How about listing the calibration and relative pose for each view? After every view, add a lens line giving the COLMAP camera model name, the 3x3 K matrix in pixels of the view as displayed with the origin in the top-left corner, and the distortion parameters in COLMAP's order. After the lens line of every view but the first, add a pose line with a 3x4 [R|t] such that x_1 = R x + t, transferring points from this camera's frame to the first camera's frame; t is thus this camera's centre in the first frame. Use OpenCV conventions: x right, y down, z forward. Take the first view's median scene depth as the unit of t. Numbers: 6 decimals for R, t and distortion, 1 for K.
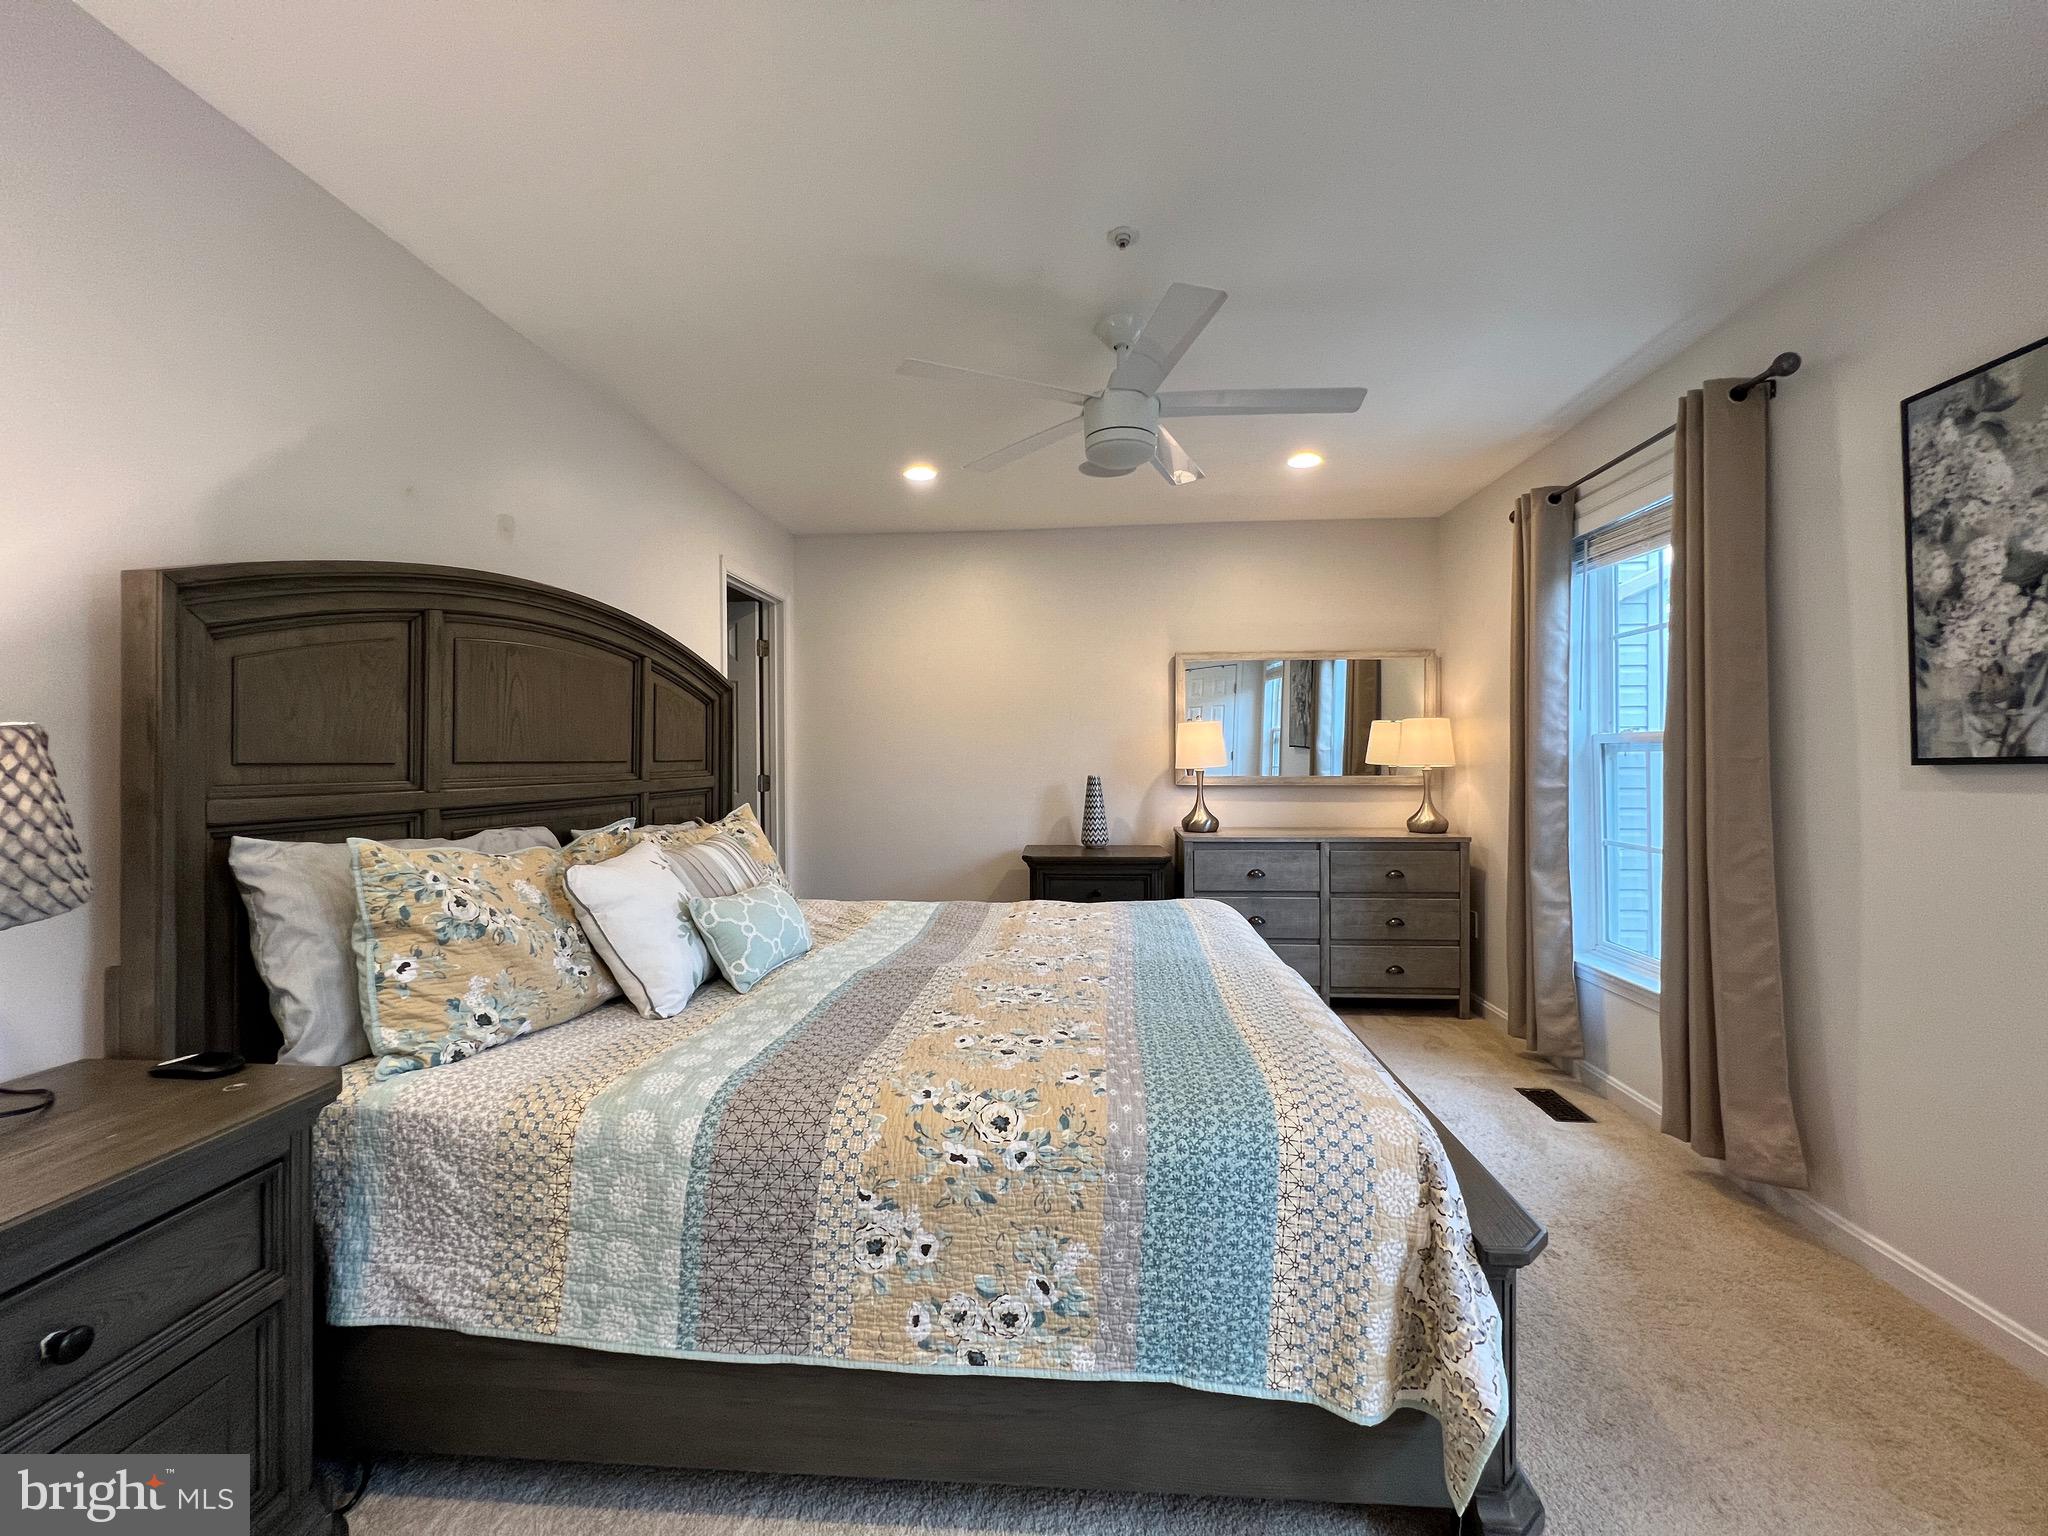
lens RADIAL K [[811.8, 0, 1016.4], [0, 811.8, 760.3], [0, 0, 1]] dist [-0.000809, 0.000155]
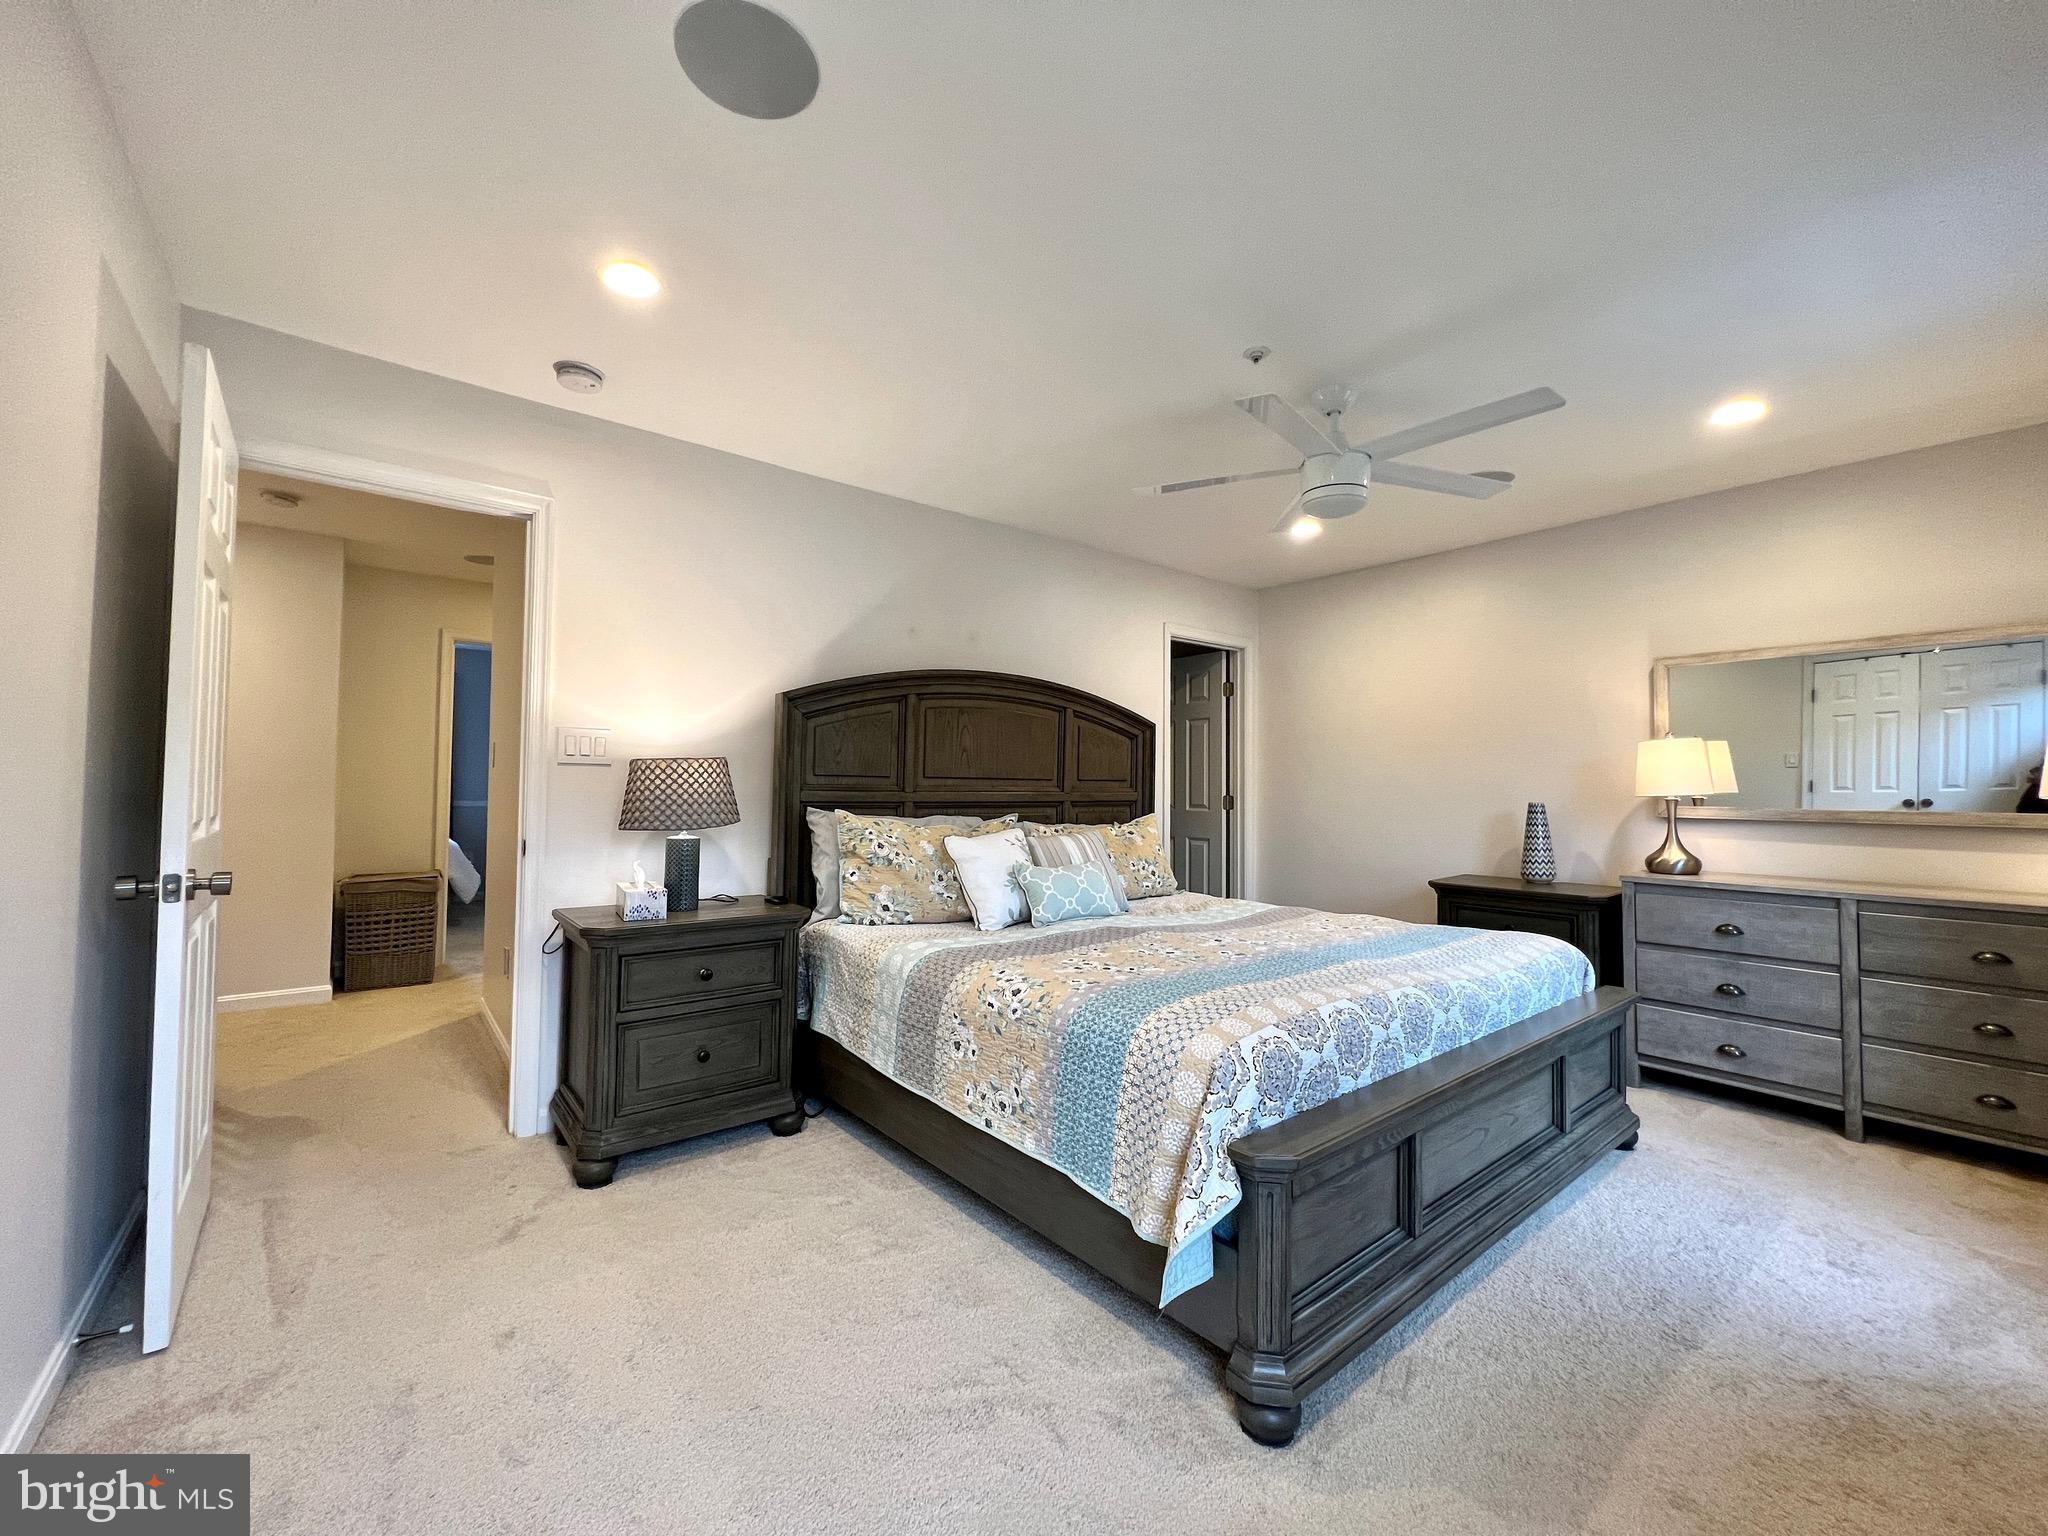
lens RADIAL K [[811.8, 0, 1025.0], [0, 811.8, 753.3], [0, 0, 1]] dist [-0.000809, 0.000155]
pose [[0.696228, -0.018609, -0.717579, 1.027969], [-0.014652, 0.999087, -0.040126, 0.025697], [0.717671, 0.038451, 0.695320, -0.128725]]
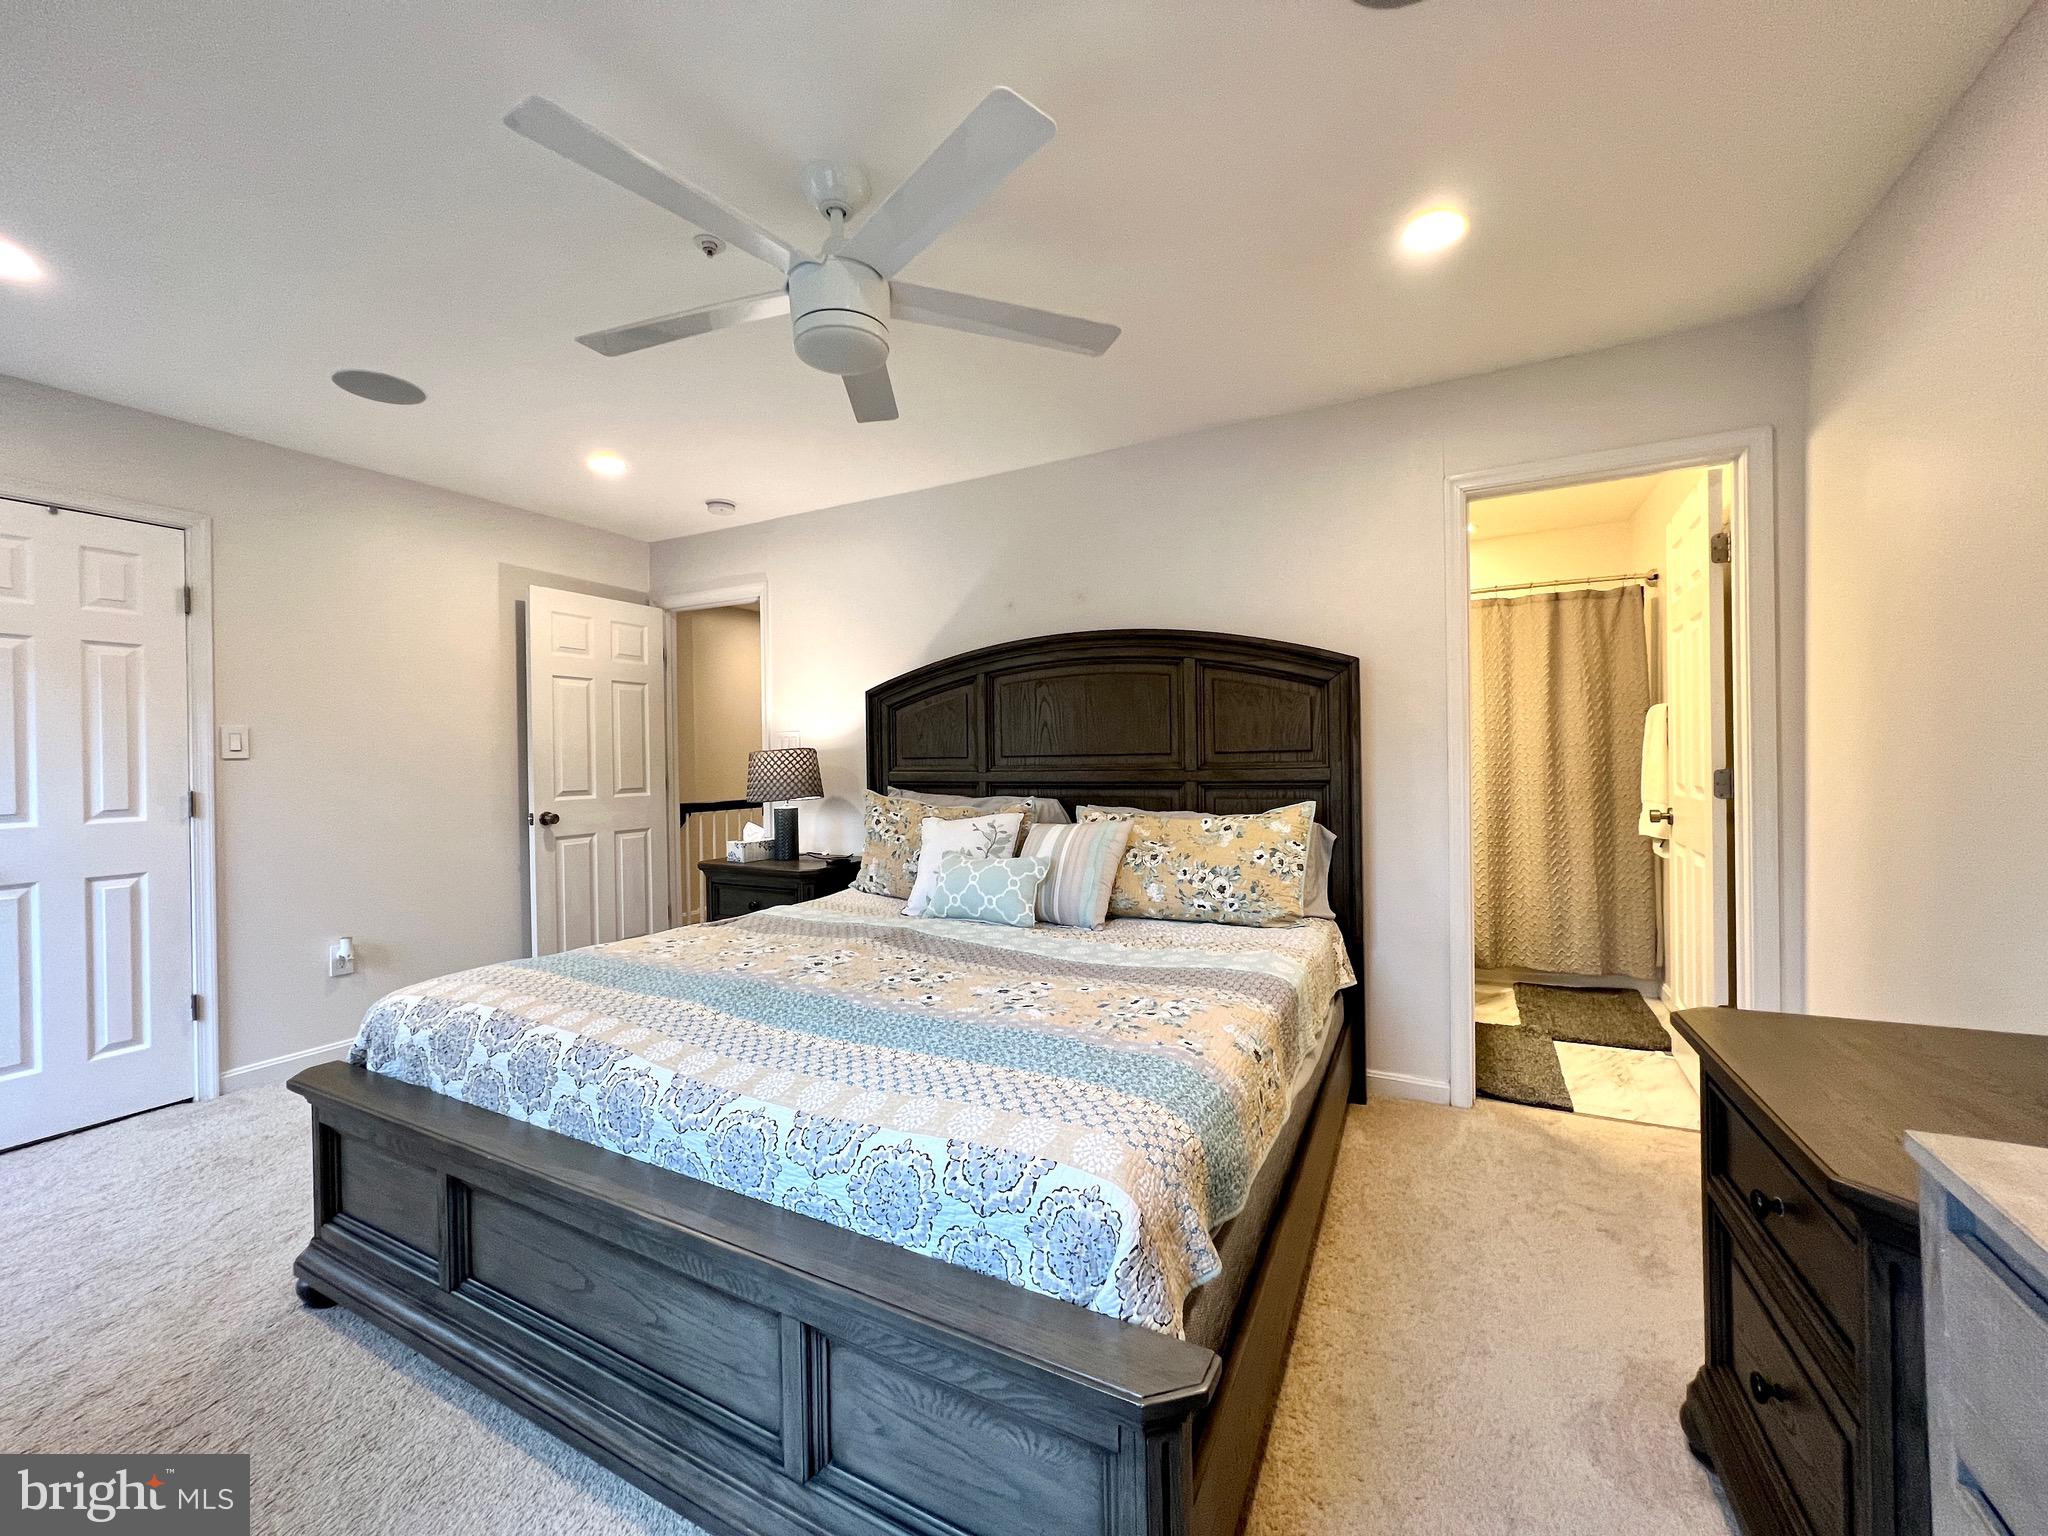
lens RADIAL K [[811.8, 0, 1025.0], [0, 811.8, 762.2], [0, 0, 1]] dist [-0.000809, 0.000155]
pose [[-0.388428, 0.016262, -0.921336, 1.229254], [0.018213, 0.999784, 0.009968, -0.002445], [0.921299, -0.012909, -0.388640, 2.346616]]
